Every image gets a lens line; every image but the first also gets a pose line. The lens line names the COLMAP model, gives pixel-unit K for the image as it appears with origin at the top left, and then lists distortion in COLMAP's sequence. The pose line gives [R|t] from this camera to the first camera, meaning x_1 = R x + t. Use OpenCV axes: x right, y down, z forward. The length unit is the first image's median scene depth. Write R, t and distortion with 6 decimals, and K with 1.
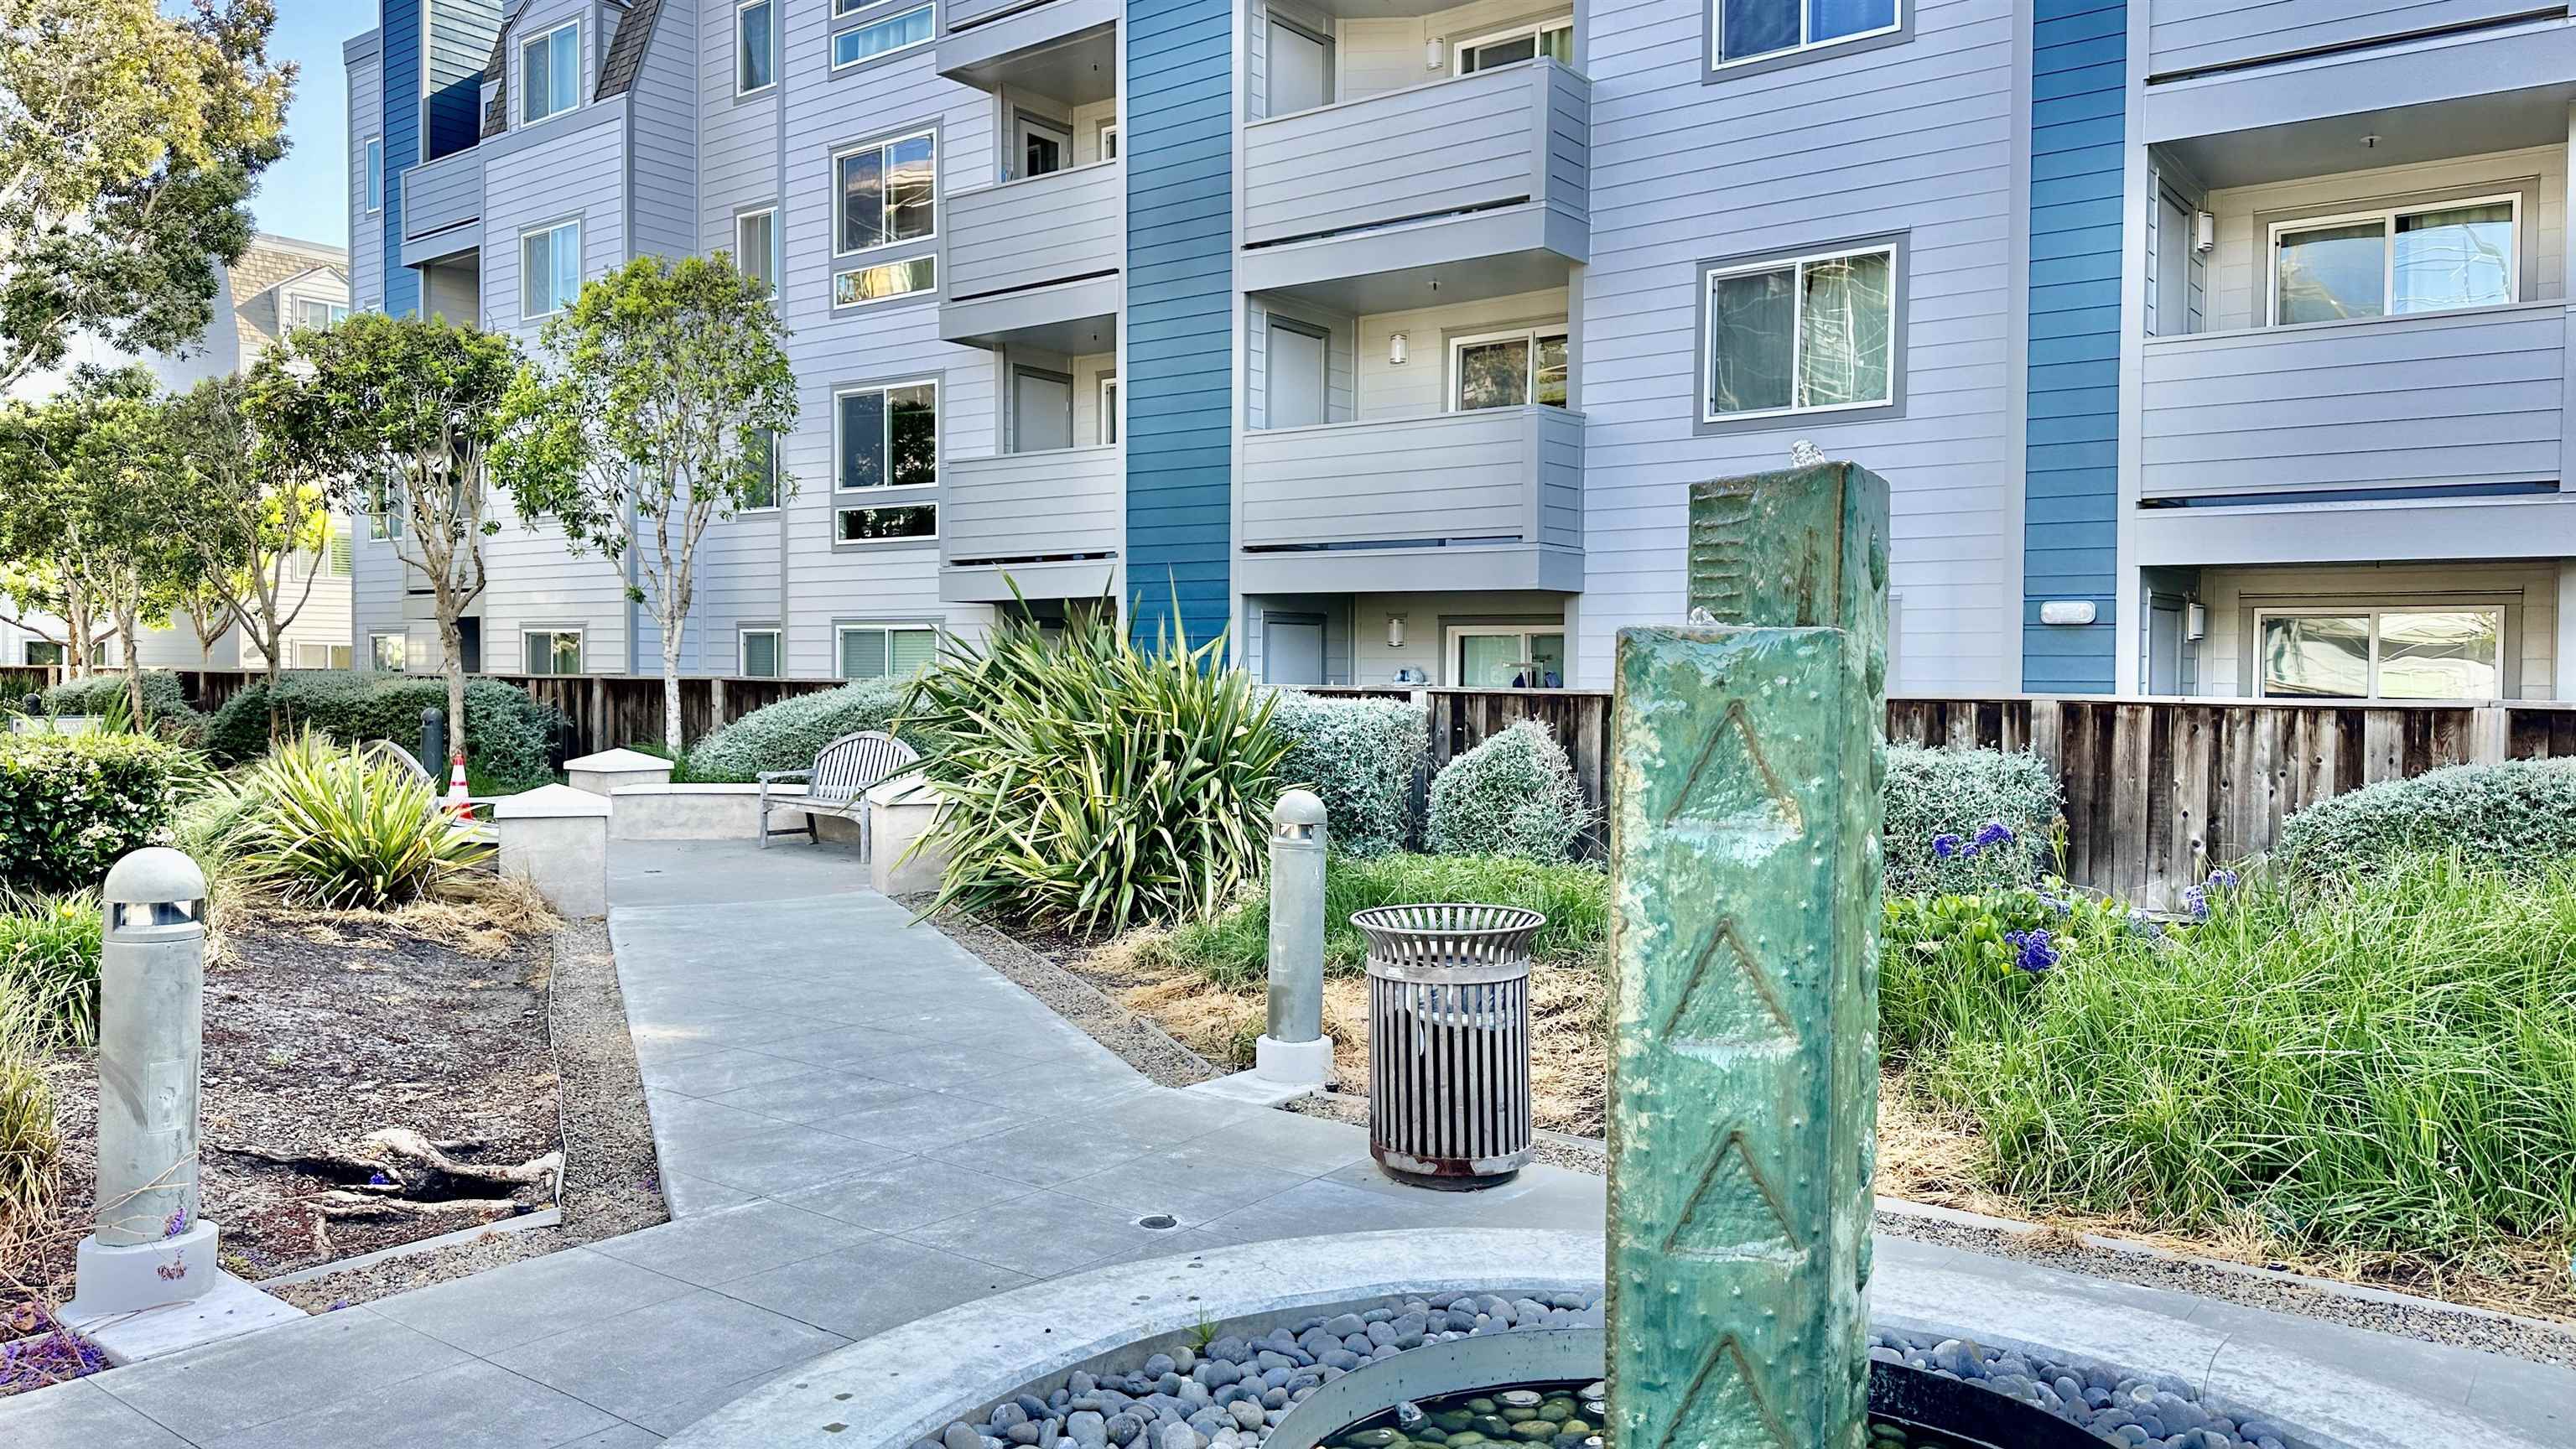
lens RADIAL K [[1816.0, 0, 1298.1], [0, 1816.0, 738.1], [0, 0, 1]] dist [-0.027961, -0.006083]
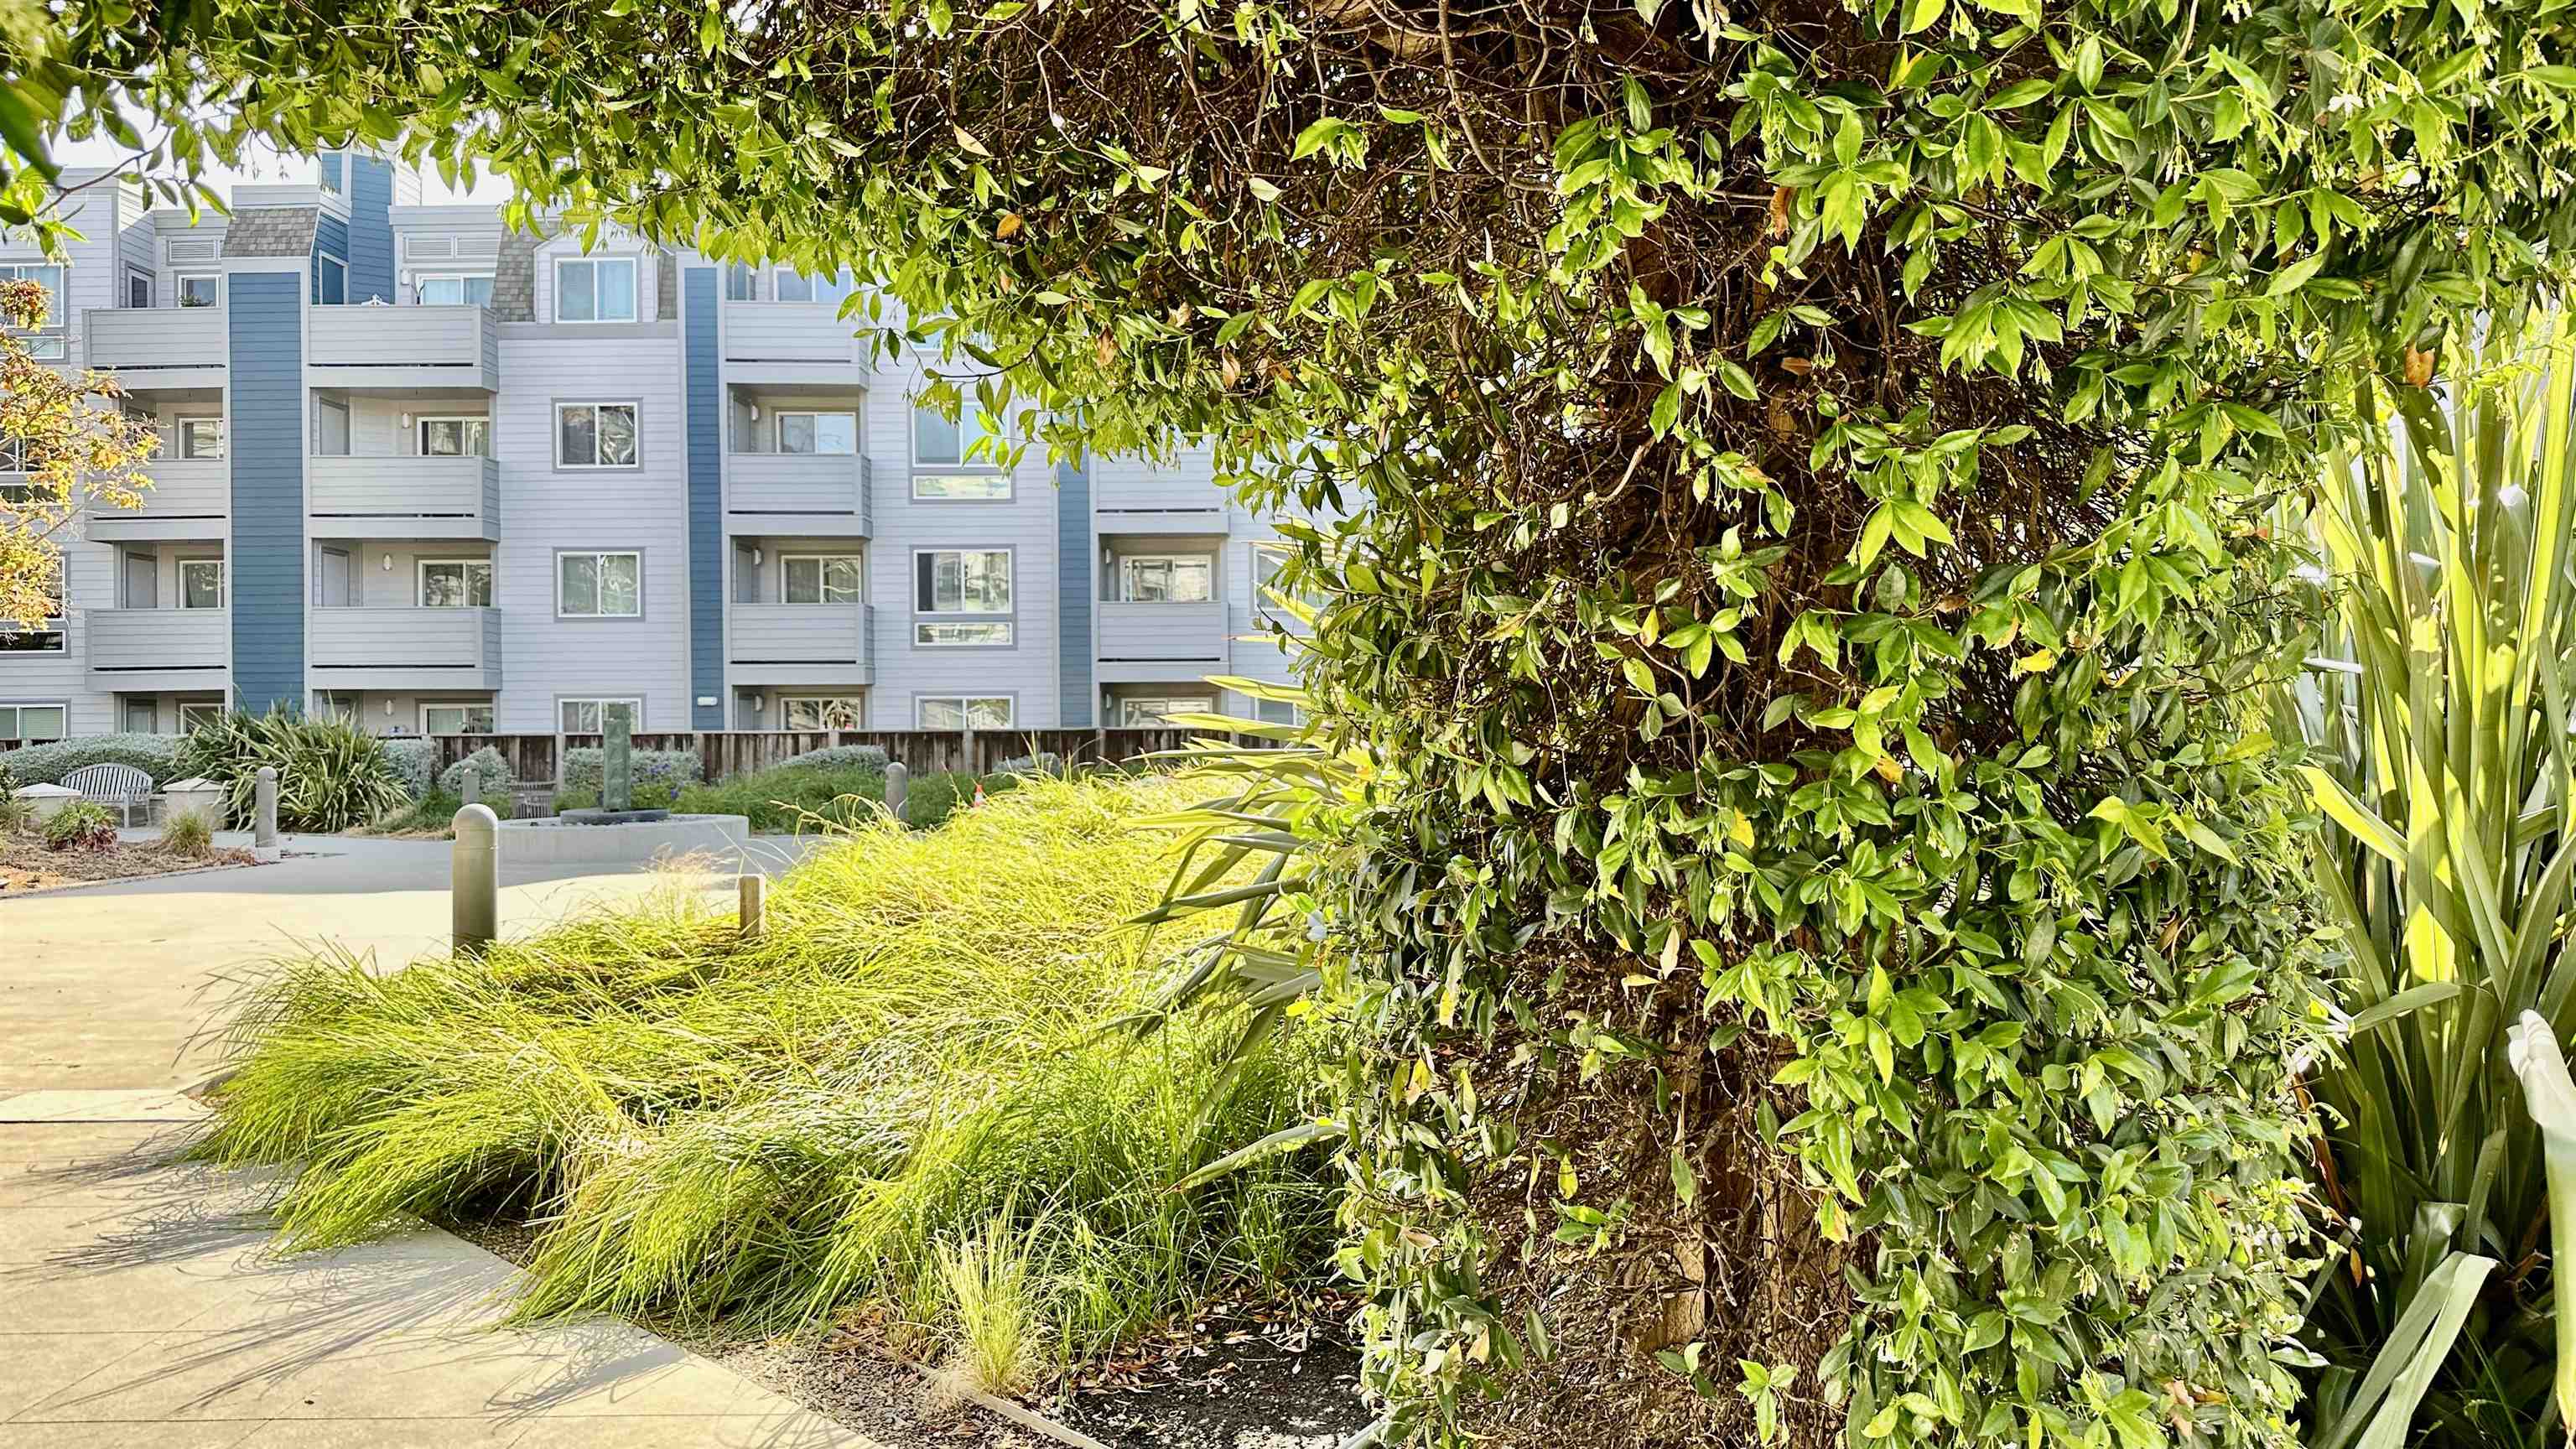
lens RADIAL K [[1816.0, 0, 1301.0], [0, 1816.0, 731.2], [0, 0, 1]] dist [-0.027961, -0.006083]
pose [[0.782971, -0.014410, 0.621891, -0.516199], [0.035582, 0.999132, -0.021648, 0.060303], [-0.621040, 0.039078, 0.782804, -1.527522]]
